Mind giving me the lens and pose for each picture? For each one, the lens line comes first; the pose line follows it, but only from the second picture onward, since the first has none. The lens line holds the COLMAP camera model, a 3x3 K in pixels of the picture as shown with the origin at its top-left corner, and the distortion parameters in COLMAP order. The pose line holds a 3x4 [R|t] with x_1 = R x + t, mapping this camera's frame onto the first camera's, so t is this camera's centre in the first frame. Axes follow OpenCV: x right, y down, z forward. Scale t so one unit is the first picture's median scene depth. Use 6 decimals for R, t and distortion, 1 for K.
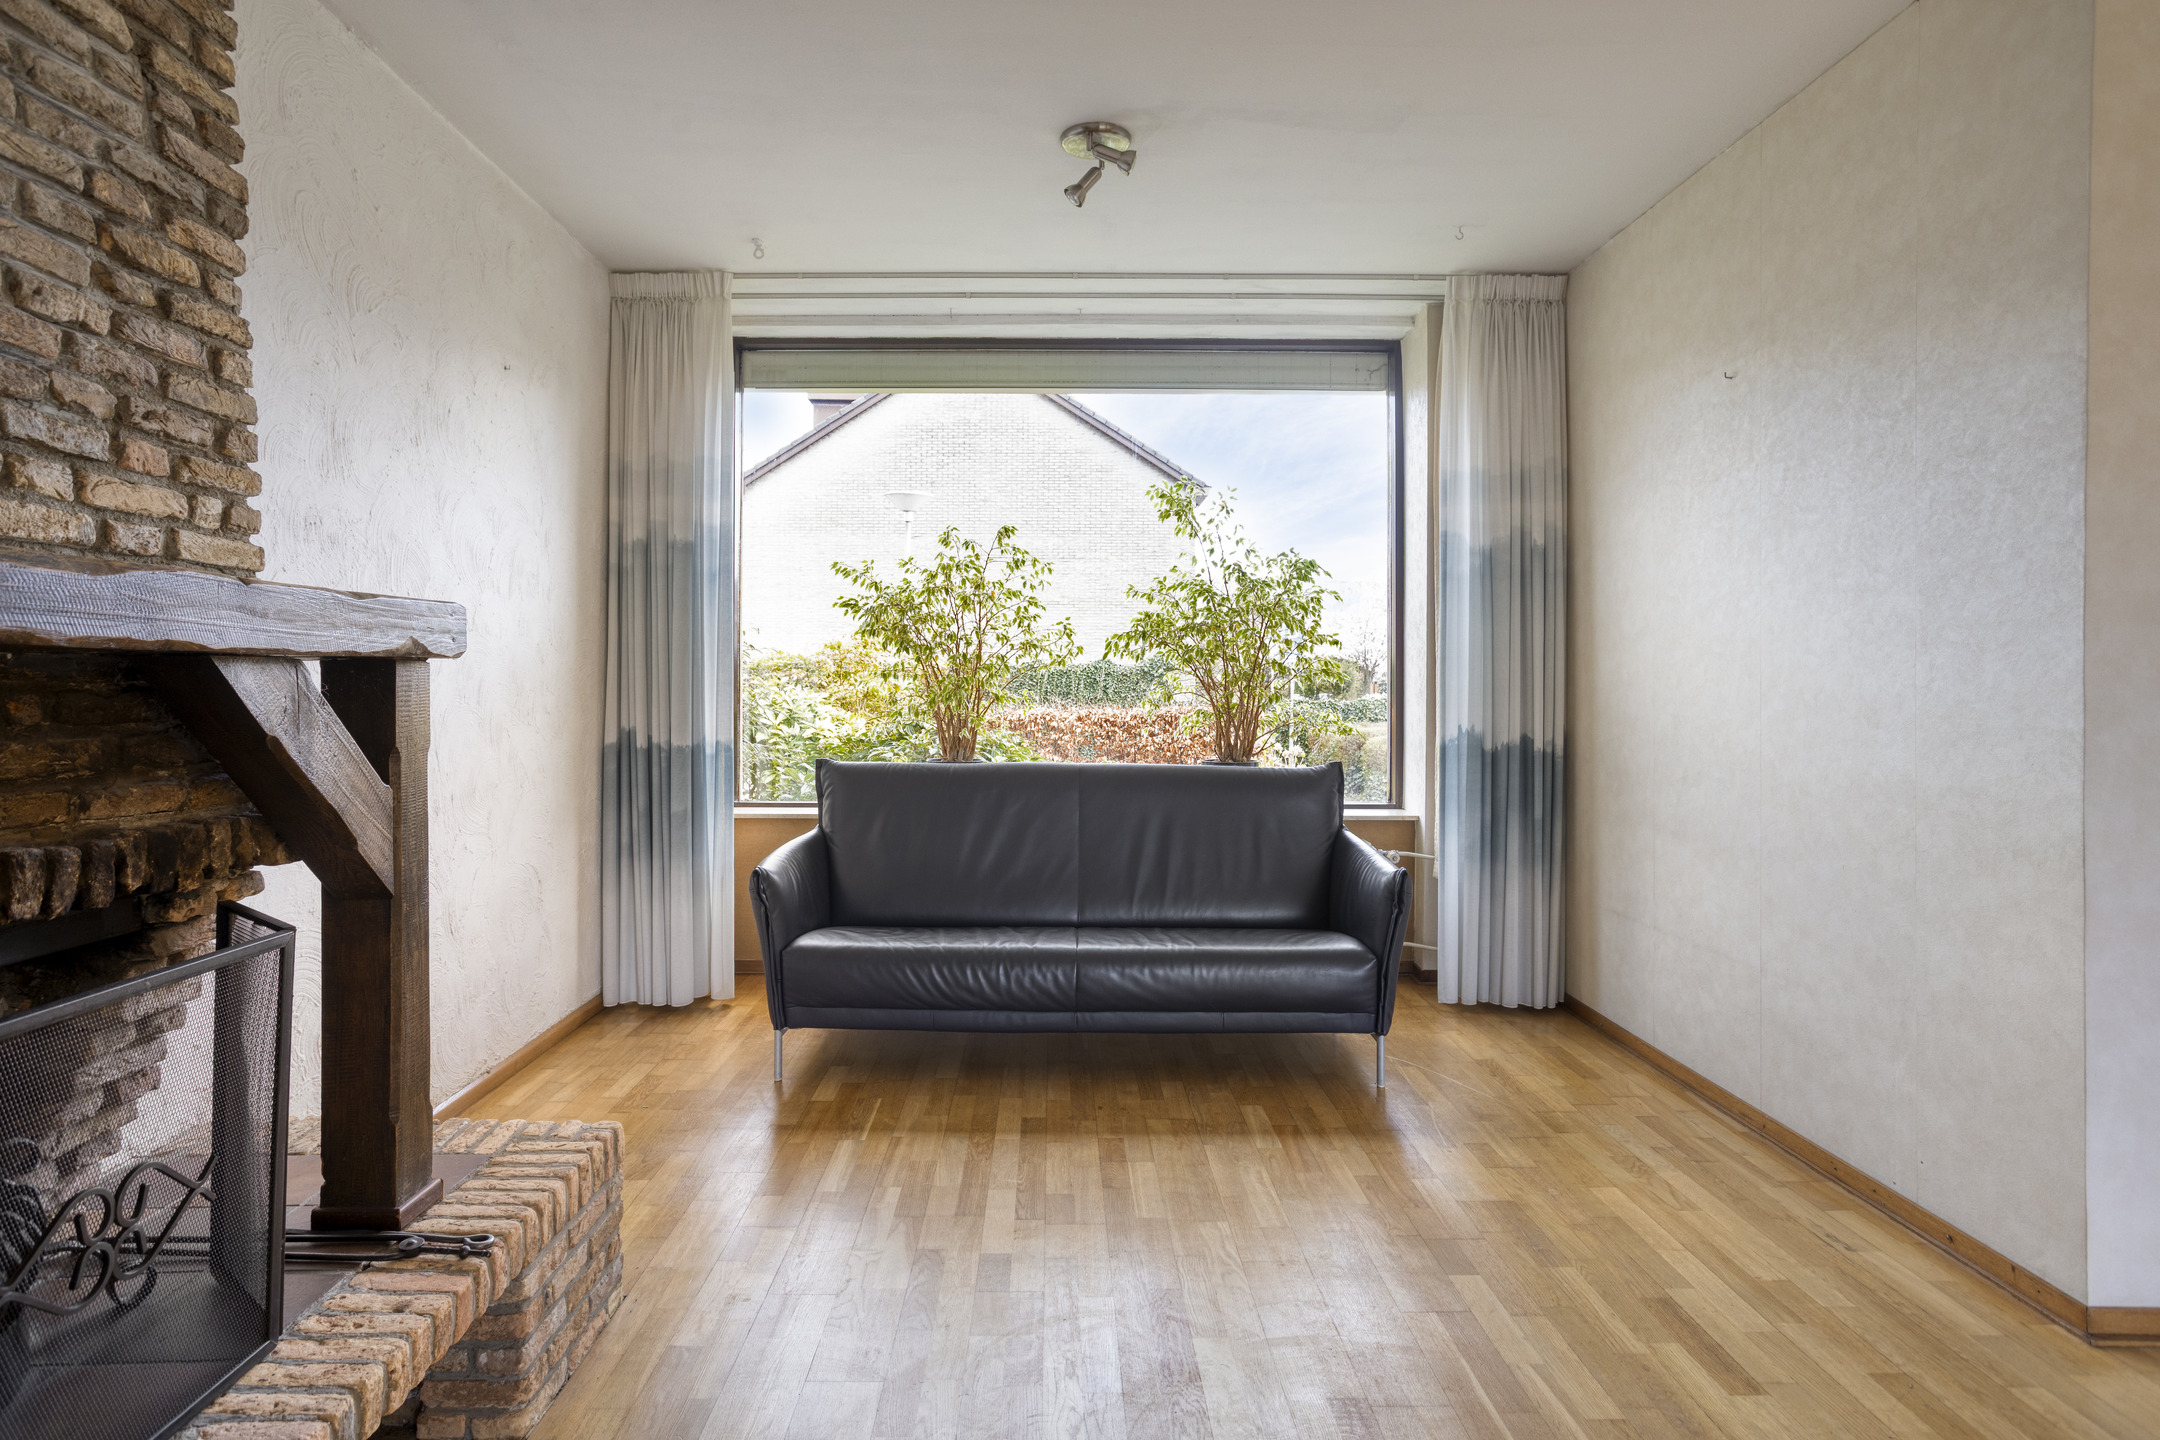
lens RADIAL K [[1193.9, 0, 1078.2], [0, 1193.9, 687.4], [0, 0, 1]] dist [-0.025507, 0.000835]
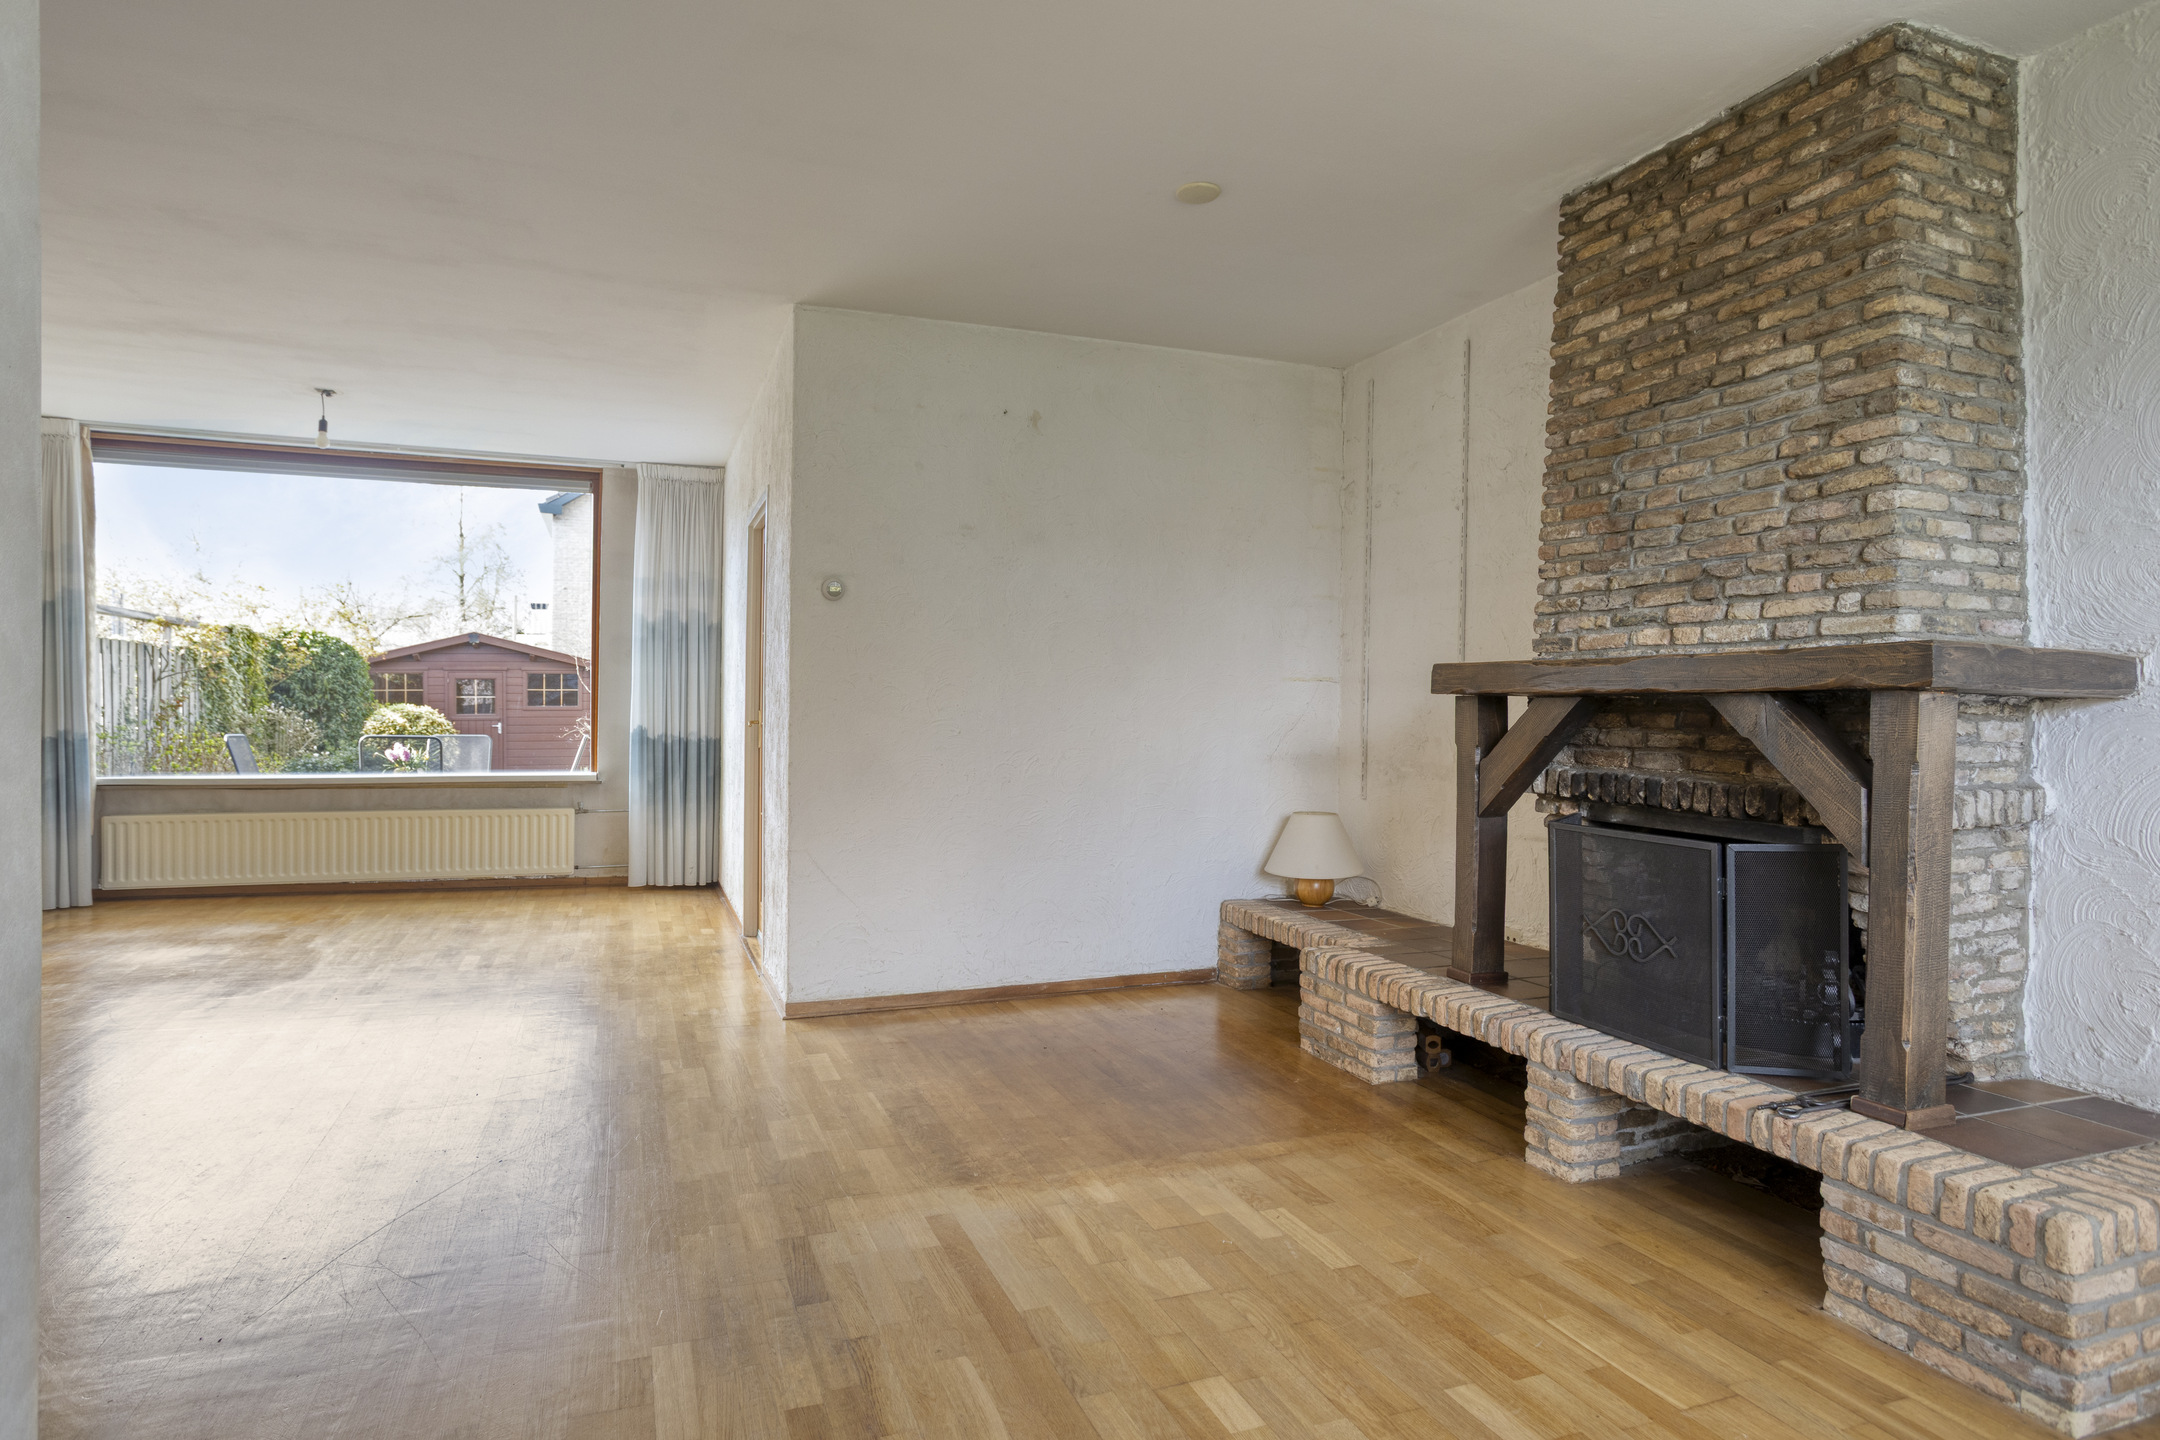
lens RADIAL K [[1224.4, 0, 1076.2], [0, 1224.4, 713.5], [0, 0, 1]] dist [-0.002163, 0.000483]
pose [[-0.949489, -0.006187, -0.313739, 0.314141], [-0.009317, 0.999921, 0.008478, -0.000091], [0.313662, 0.010973, -0.949471, 0.891737]]
